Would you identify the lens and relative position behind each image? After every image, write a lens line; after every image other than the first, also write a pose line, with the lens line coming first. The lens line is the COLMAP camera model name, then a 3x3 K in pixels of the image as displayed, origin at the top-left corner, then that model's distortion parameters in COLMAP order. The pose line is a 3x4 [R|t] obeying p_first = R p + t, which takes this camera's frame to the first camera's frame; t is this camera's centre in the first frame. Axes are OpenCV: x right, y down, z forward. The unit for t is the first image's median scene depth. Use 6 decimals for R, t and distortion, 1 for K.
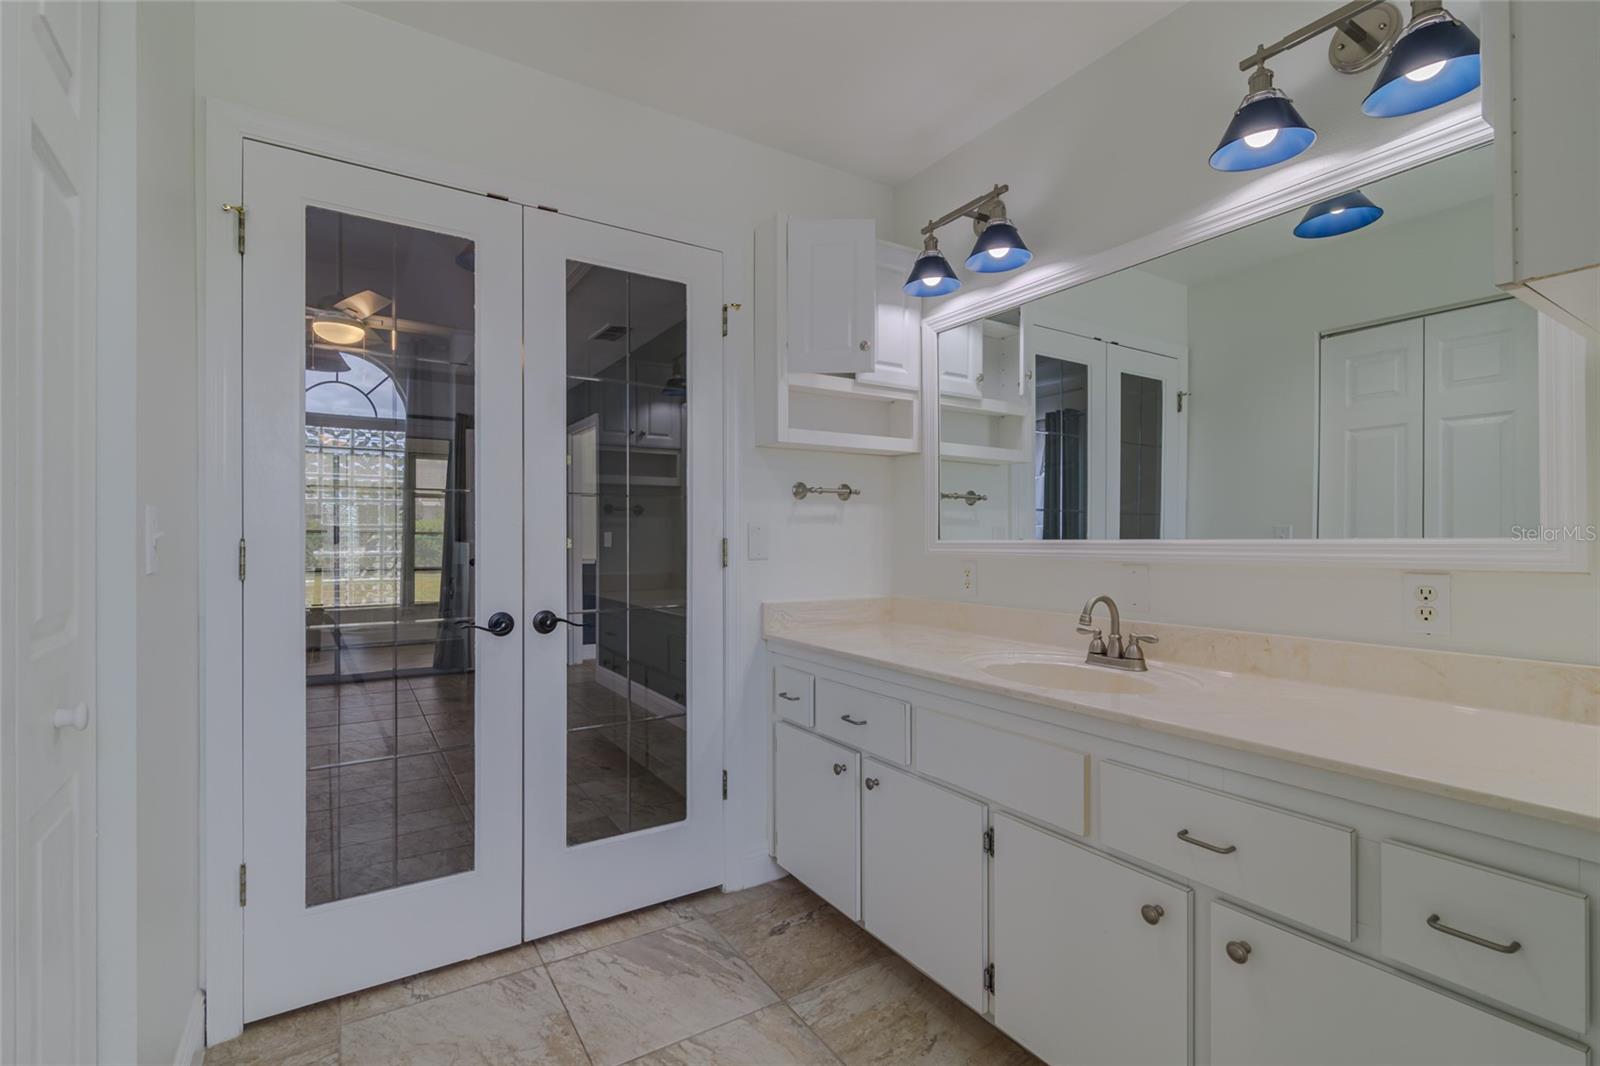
lens RADIAL K [[725.7, 0, 803.0], [0, 725.7, 539.7], [0, 0, 1]] dist [0.000256, 0.000104]
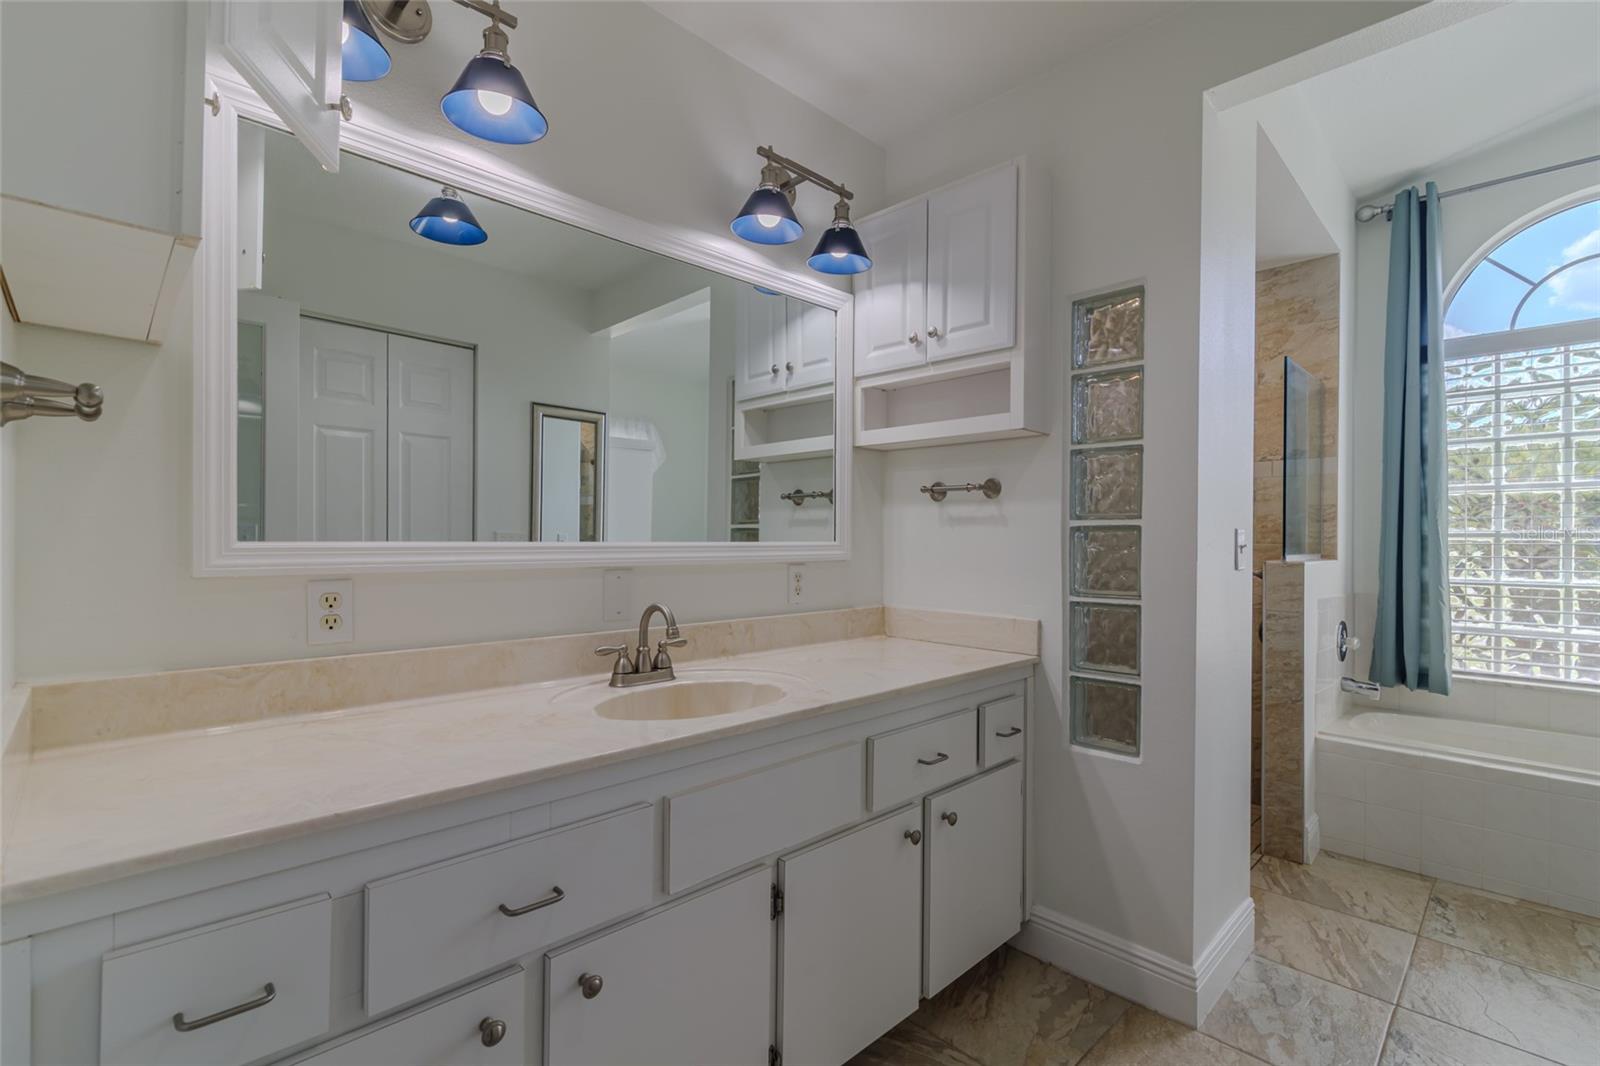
lens RADIAL K [[725.7, 0, 803.0], [0, 725.7, 539.7], [0, 0, 1]] dist [0.000256, 0.000104]
pose [[-0.204496, 0.005136, 0.978854, -0.484840], [-0.000580, 0.999985, -0.005368, 0.002248], [-0.978867, -0.001666, -0.204490, 0.970767]]
